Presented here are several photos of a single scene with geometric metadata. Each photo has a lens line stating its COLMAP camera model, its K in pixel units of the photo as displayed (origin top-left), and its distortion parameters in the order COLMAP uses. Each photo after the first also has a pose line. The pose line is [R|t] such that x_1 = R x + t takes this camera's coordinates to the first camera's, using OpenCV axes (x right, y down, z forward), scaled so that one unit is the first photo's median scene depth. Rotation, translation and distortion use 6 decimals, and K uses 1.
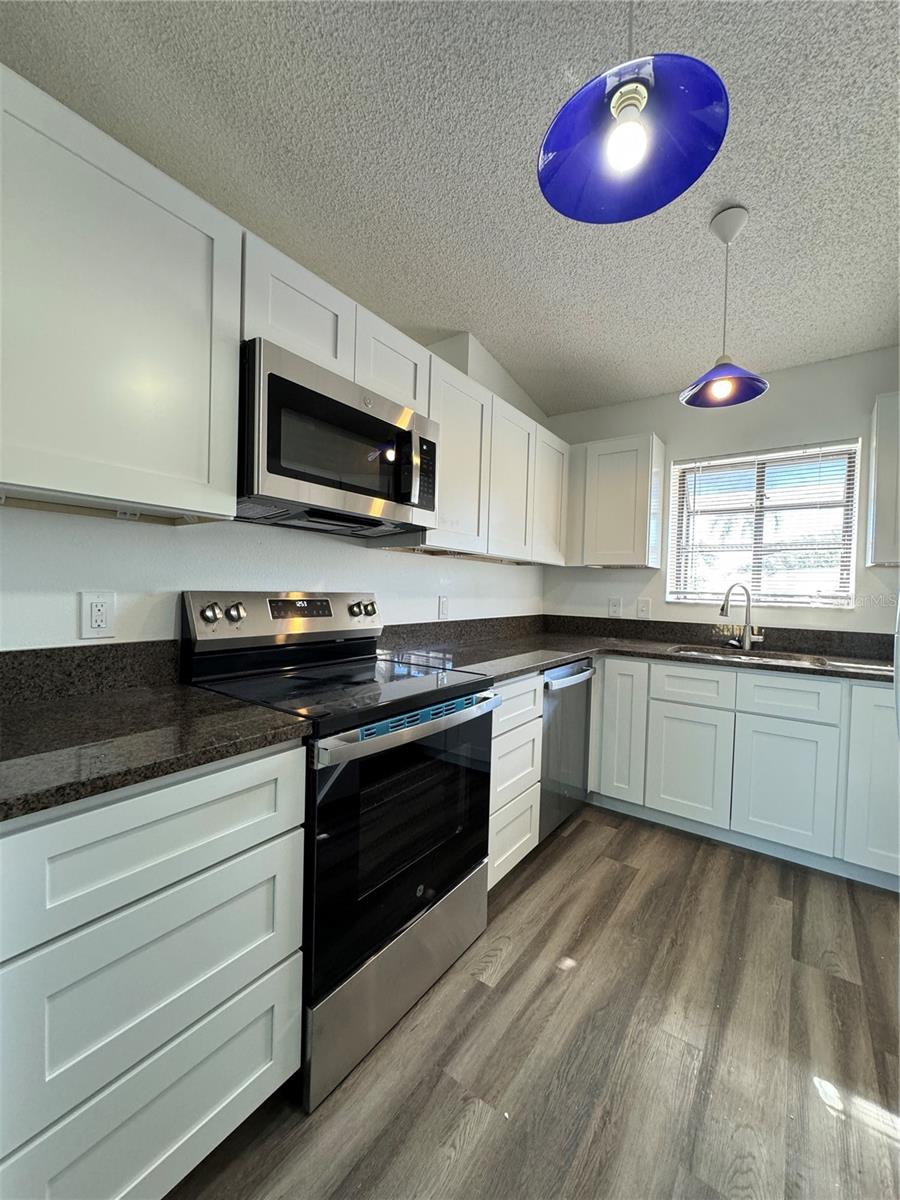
lens RADIAL K [[478.9, 0, 450.6], [0, 478.9, 599.6], [0, 0, 1]] dist [-0.002142, 0.000314]
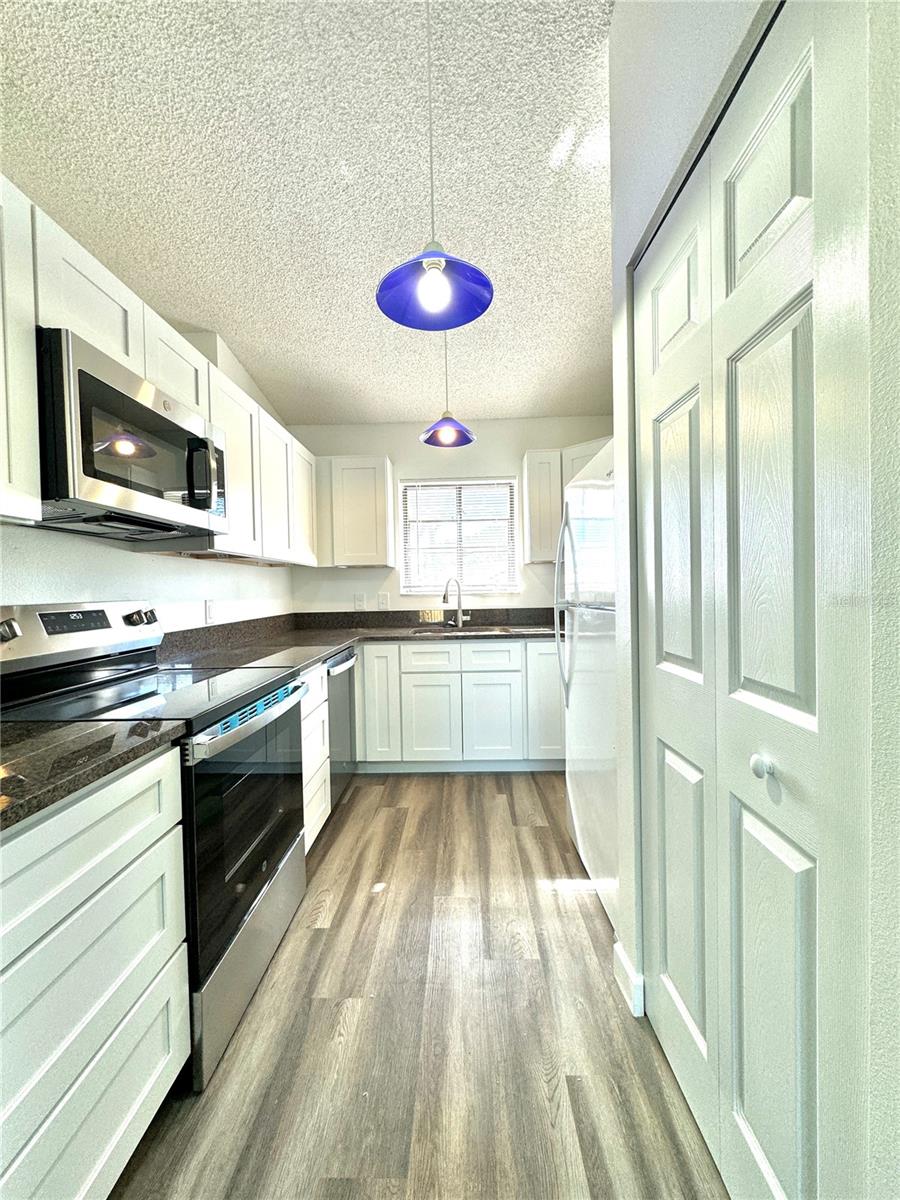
lens RADIAL K [[478.9, 0, 450.6], [0, 478.9, 599.6], [0, 0, 1]] dist [-0.002142, 0.000314]
pose [[0.819874, -0.057703, 0.569628, -0.255104], [0.055947, 0.998221, 0.020593, -0.001323], [-0.569803, 0.014985, 0.821644, -0.131330]]
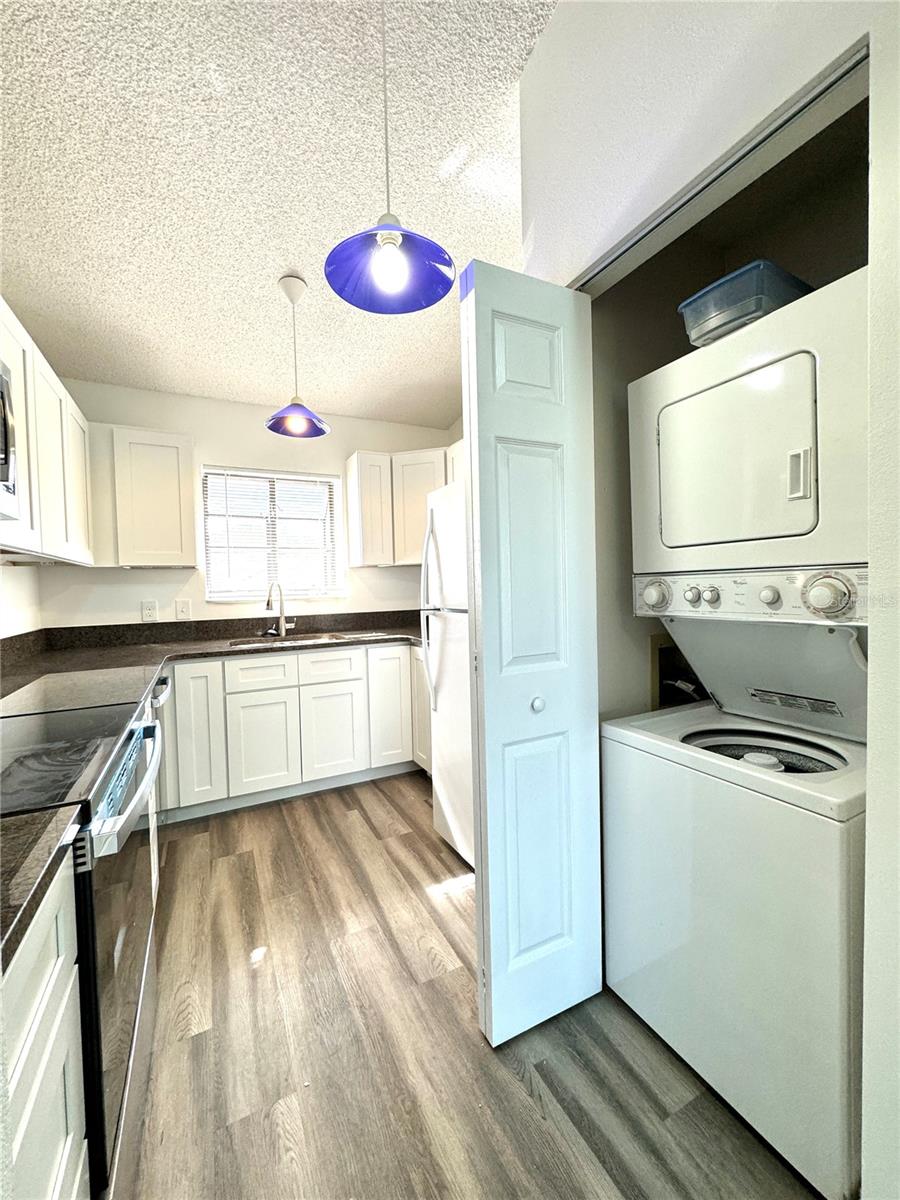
lens RADIAL K [[478.9, 0, 450.6], [0, 478.9, 599.6], [0, 0, 1]] dist [-0.002142, 0.000314]
pose [[0.447329, -0.066534, 0.891891, -0.419806], [0.056390, 0.997343, 0.046118, -0.030059], [-0.892590, 0.029664, 0.449892, 0.127124]]
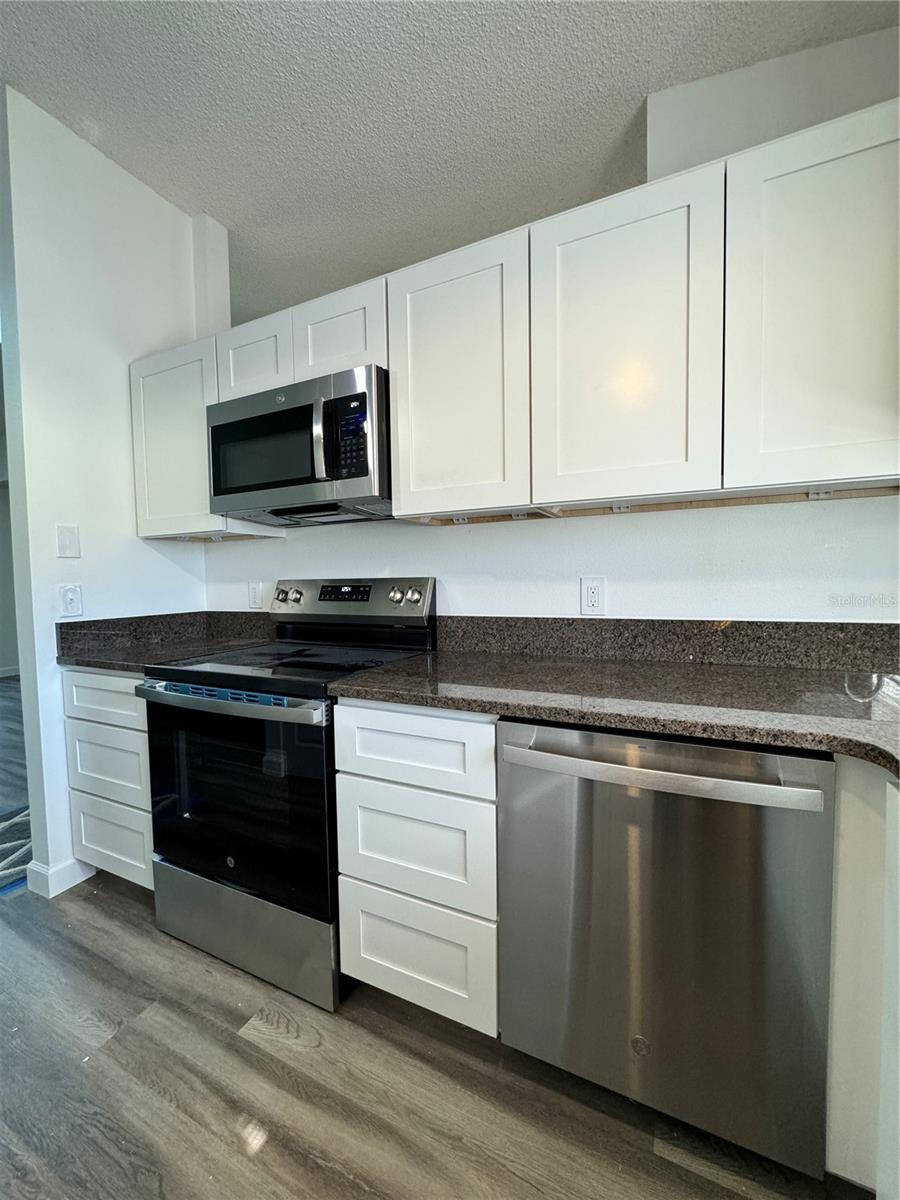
lens RADIAL K [[474.5, 0, 450.0], [0, 474.5, 600.0], [0, 0, 1]] dist [-0.001842, -0.000327]
pose [[0.180601, 0.016563, -0.983417, 0.867267], [-0.003018, 0.999863, 0.016285, 0.015635], [0.983552, 0.000027, 0.180627, 1.079778]]
